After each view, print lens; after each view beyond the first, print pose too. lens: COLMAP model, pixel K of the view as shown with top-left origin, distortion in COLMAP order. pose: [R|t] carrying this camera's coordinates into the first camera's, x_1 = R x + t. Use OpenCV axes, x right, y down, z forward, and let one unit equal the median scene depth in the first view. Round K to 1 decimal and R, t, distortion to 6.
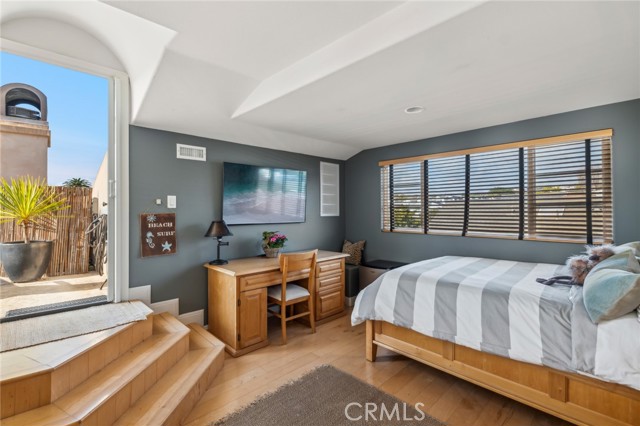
lens RADIAL K [[294.0, 0, 318.5], [0, 294.0, 211.2], [0, 0, 1]] dist [0.001397, -0.000976]
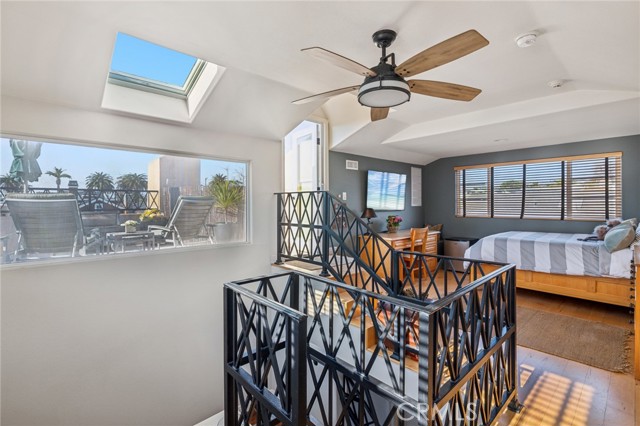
lens RADIAL K [[294.0, 0, 322.9], [0, 294.0, 208.0], [0, 0, 1]] dist [0.001397, -0.000976]
pose [[0.999816, -0.001369, -0.019157, -0.597400], [0.001602, 0.999925, 0.012162, 0.013692], [0.019138, -0.012190, 0.999743, -0.633637]]
